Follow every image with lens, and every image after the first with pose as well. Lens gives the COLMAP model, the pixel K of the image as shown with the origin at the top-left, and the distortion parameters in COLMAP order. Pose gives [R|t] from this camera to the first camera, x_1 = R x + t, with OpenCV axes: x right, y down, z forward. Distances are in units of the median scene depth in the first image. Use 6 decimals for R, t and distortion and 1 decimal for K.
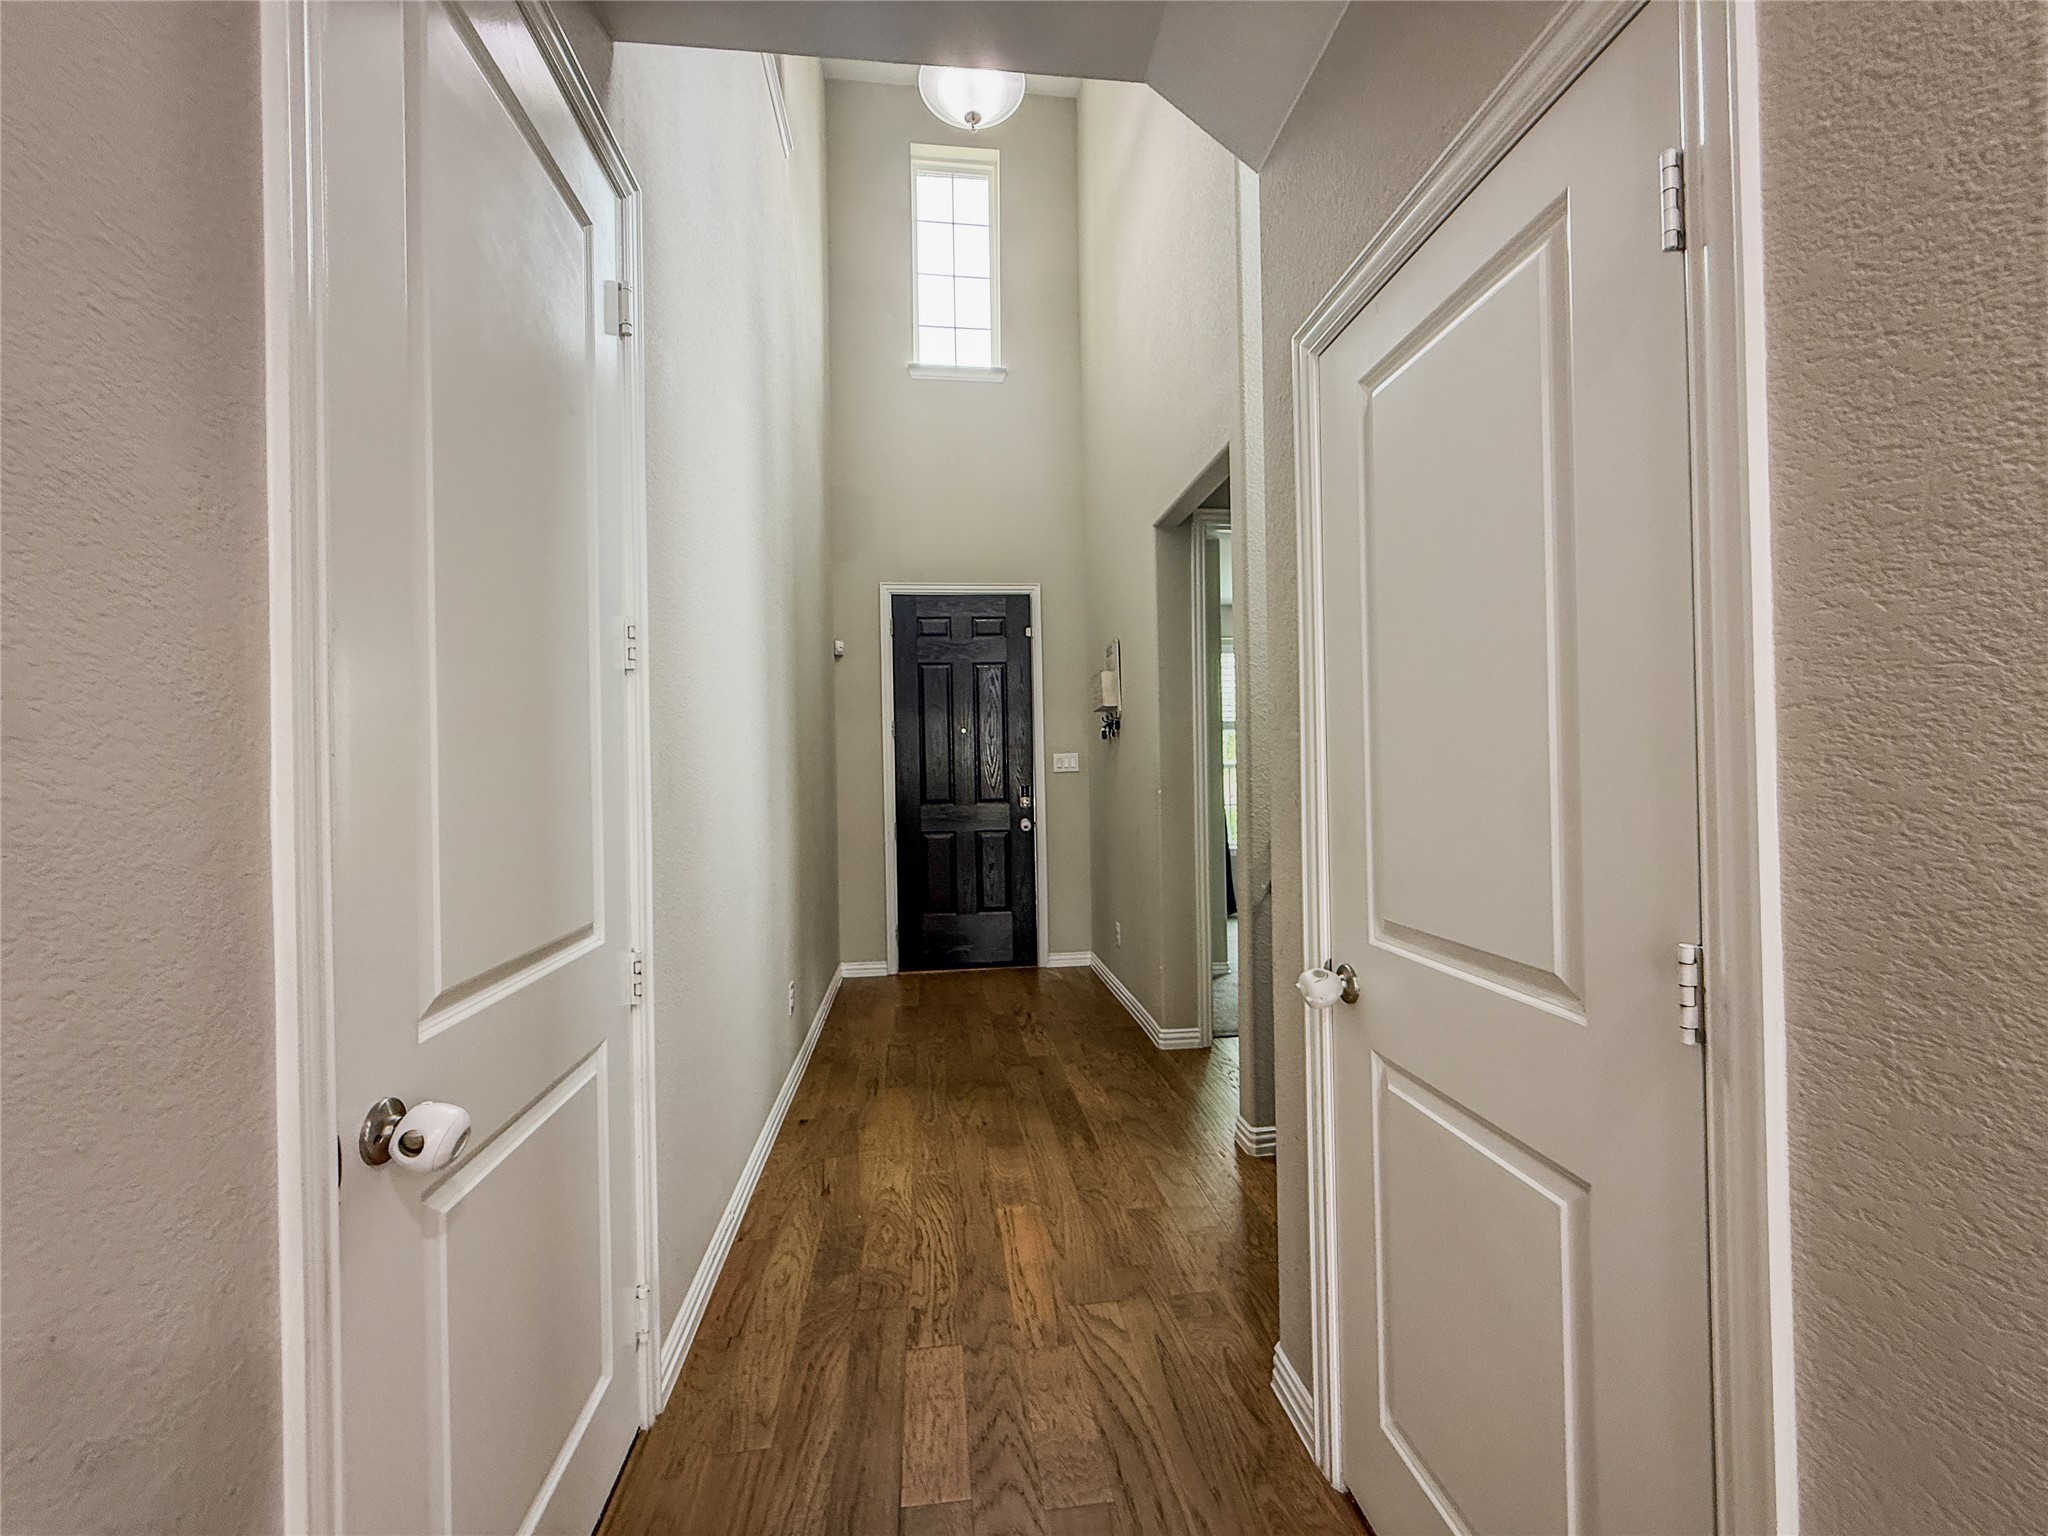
lens RADIAL K [[815.7, 0, 1018.7], [0, 815.7, 777.7], [0, 0, 1]] dist [0.002094, -0.001107]
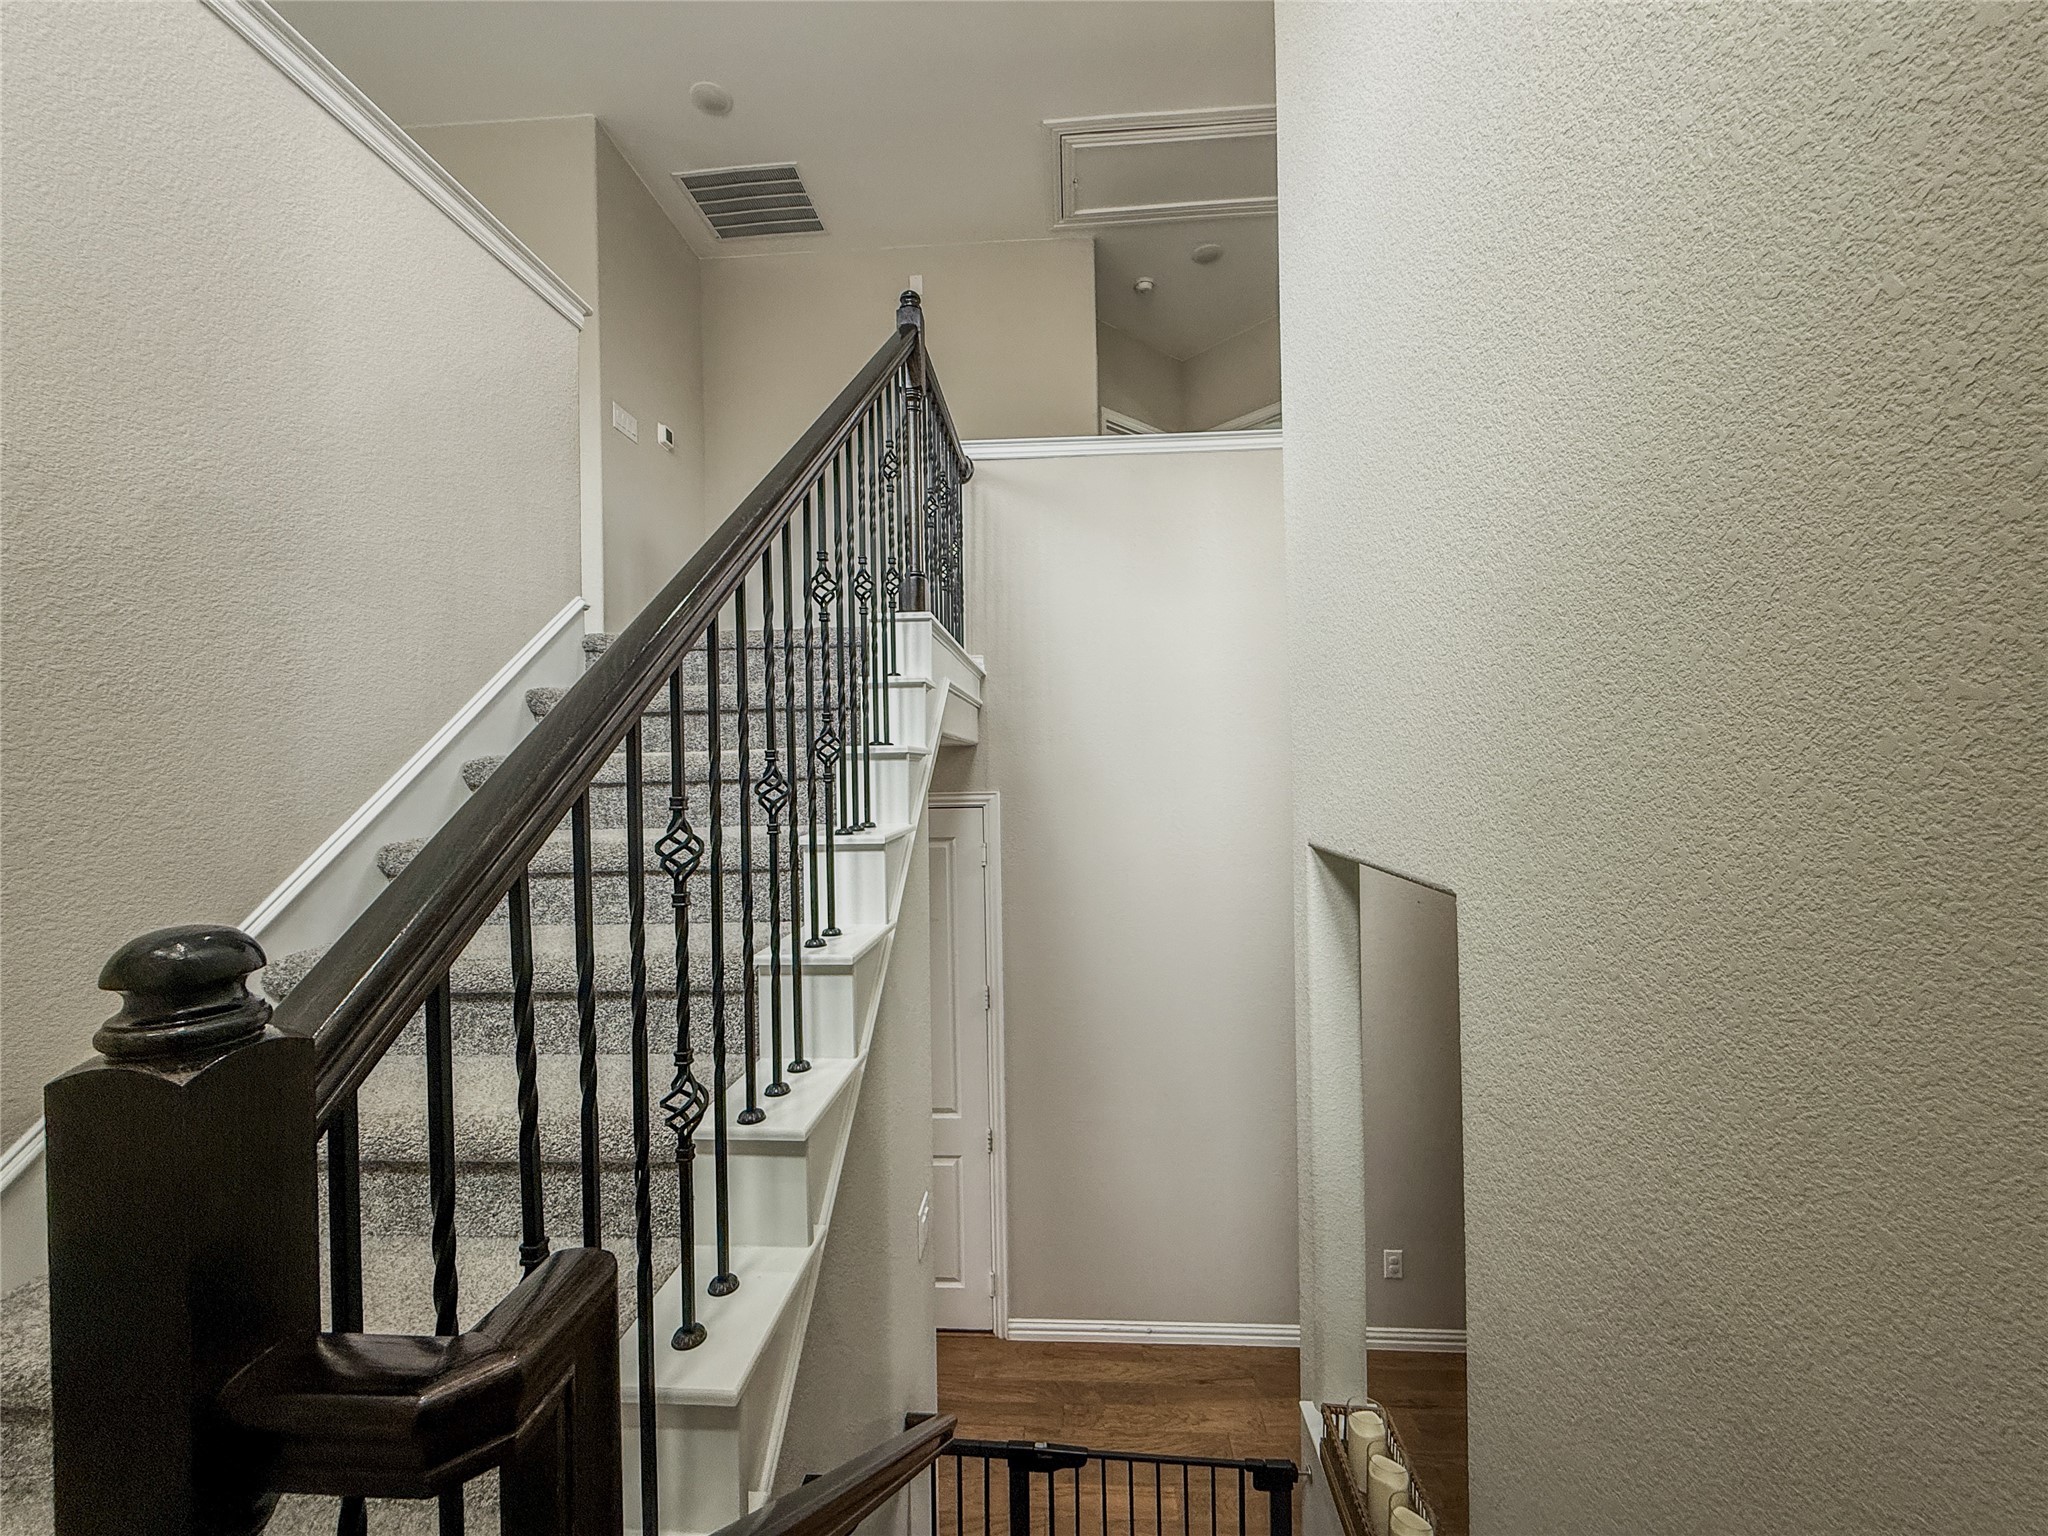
lens RADIAL K [[815.7, 0, 1021.3], [0, 815.7, 769.2], [0, 0, 1]] dist [0.002094, -0.001107]
pose [[-0.172359, 0.021436, -0.984801, 1.048865], [0.014452, 0.999711, 0.019231, -0.504450], [0.984928, -0.010918, -0.172619, 0.874732]]
